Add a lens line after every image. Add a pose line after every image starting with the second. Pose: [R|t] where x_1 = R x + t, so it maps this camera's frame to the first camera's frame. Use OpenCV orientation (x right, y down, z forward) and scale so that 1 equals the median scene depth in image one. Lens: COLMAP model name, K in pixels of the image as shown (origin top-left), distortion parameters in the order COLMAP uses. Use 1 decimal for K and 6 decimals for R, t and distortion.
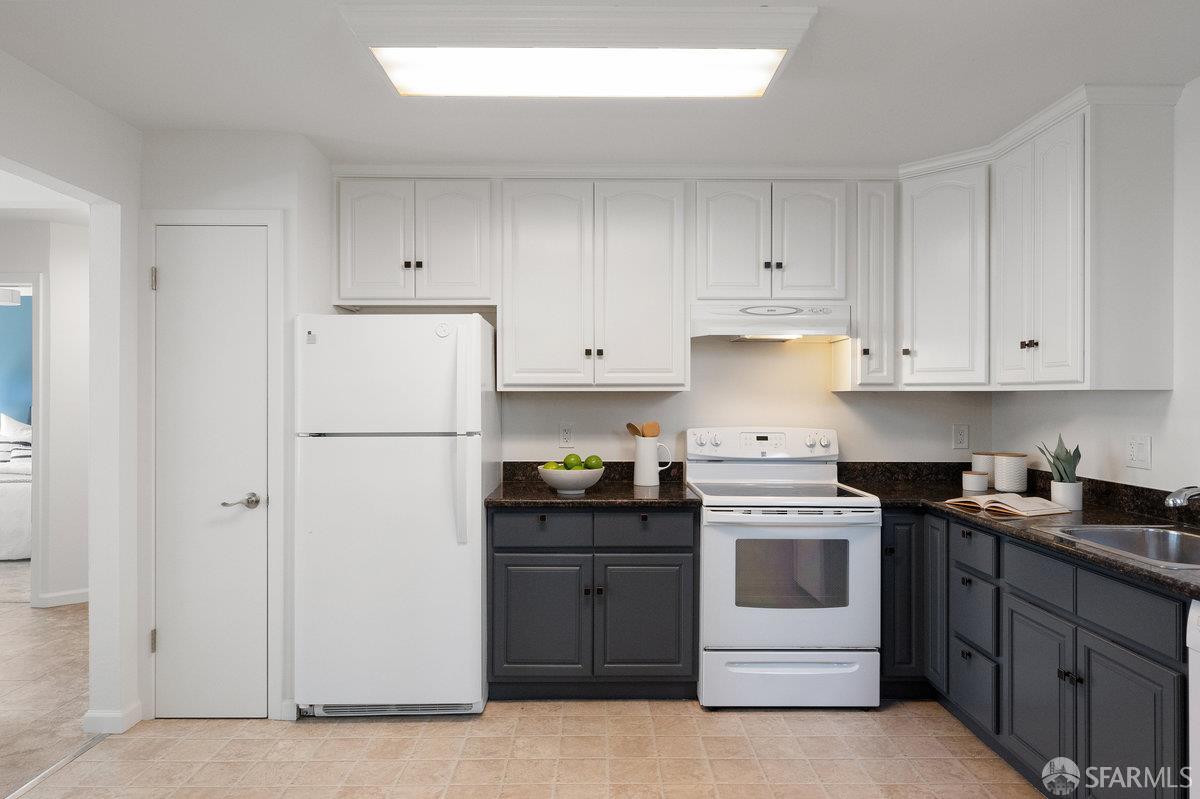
lens RADIAL K [[733.9, 0, 600.0], [0, 733.9, 399.5], [0, 0, 1]] dist [-0.000648, -0.000363]
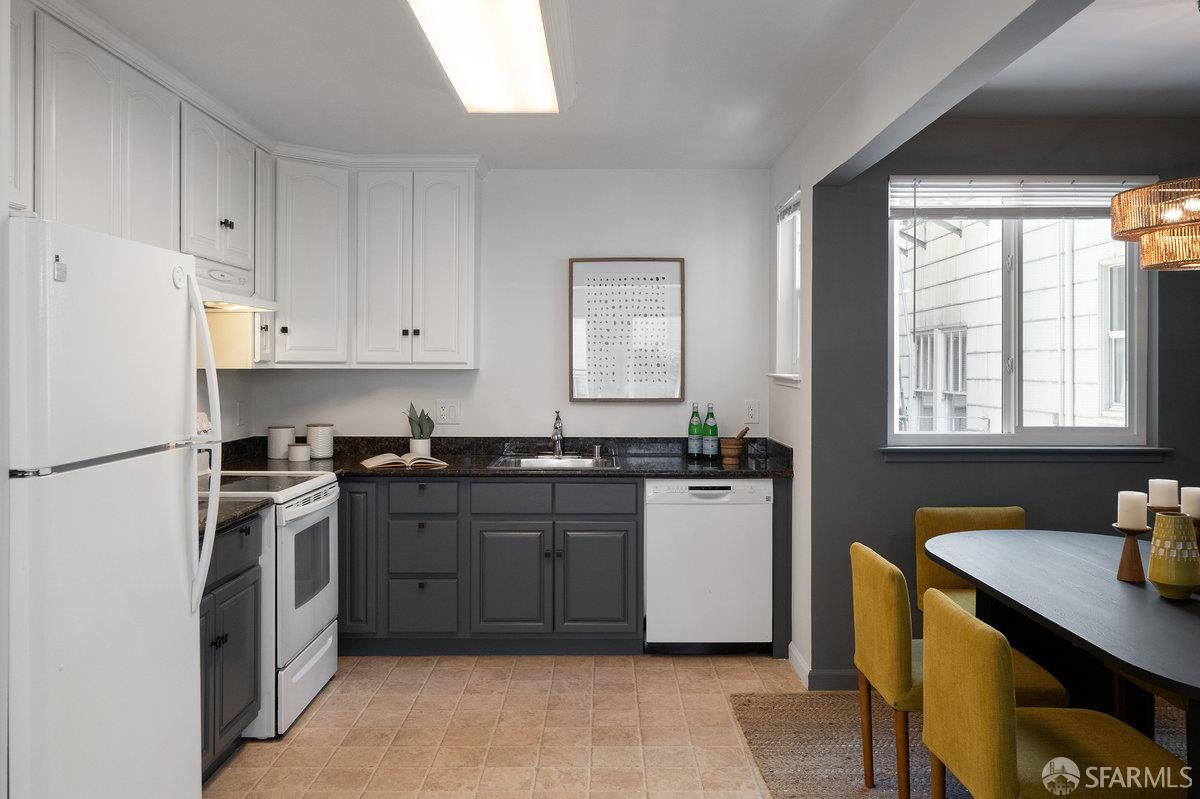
lens RADIAL K [[958.3, 0, 600.3], [0, 958.3, 363.7], [0, 0, 1]] dist [-0.000003, -0.000466]
pose [[0.007031, 0.003984, 0.999967, -1.105090], [0.001875, 0.999990, -0.003998, -0.015210], [-0.999974, 0.001903, 0.007023, 0.691639]]
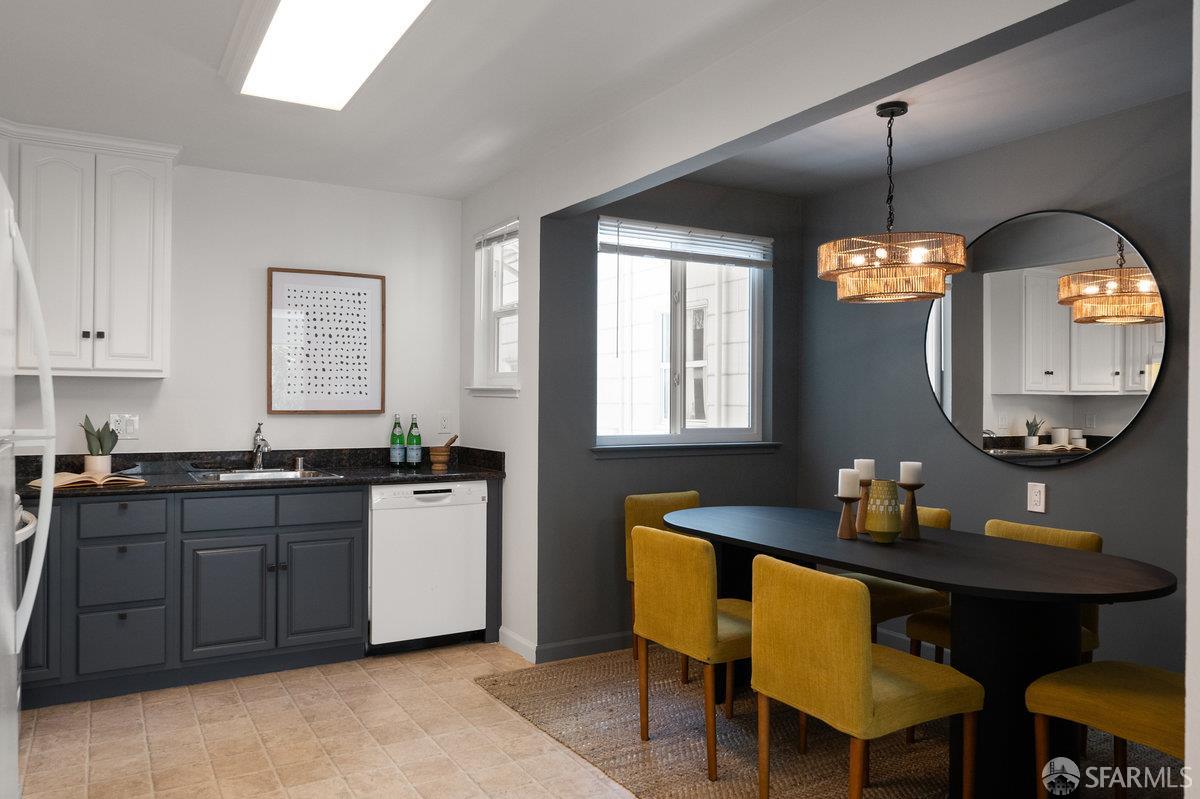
lens RADIAL K [[855.1, 0, 600.0], [0, 855.1, 399.5], [0, 0, 1]] dist [-0.001192, 0.000932]
pose [[-0.498297, 0.002511, 0.867003, -0.968559], [-0.000599, 0.999995, -0.003240, 0.027868], [-0.867006, -0.002134, -0.498292, 1.021227]]
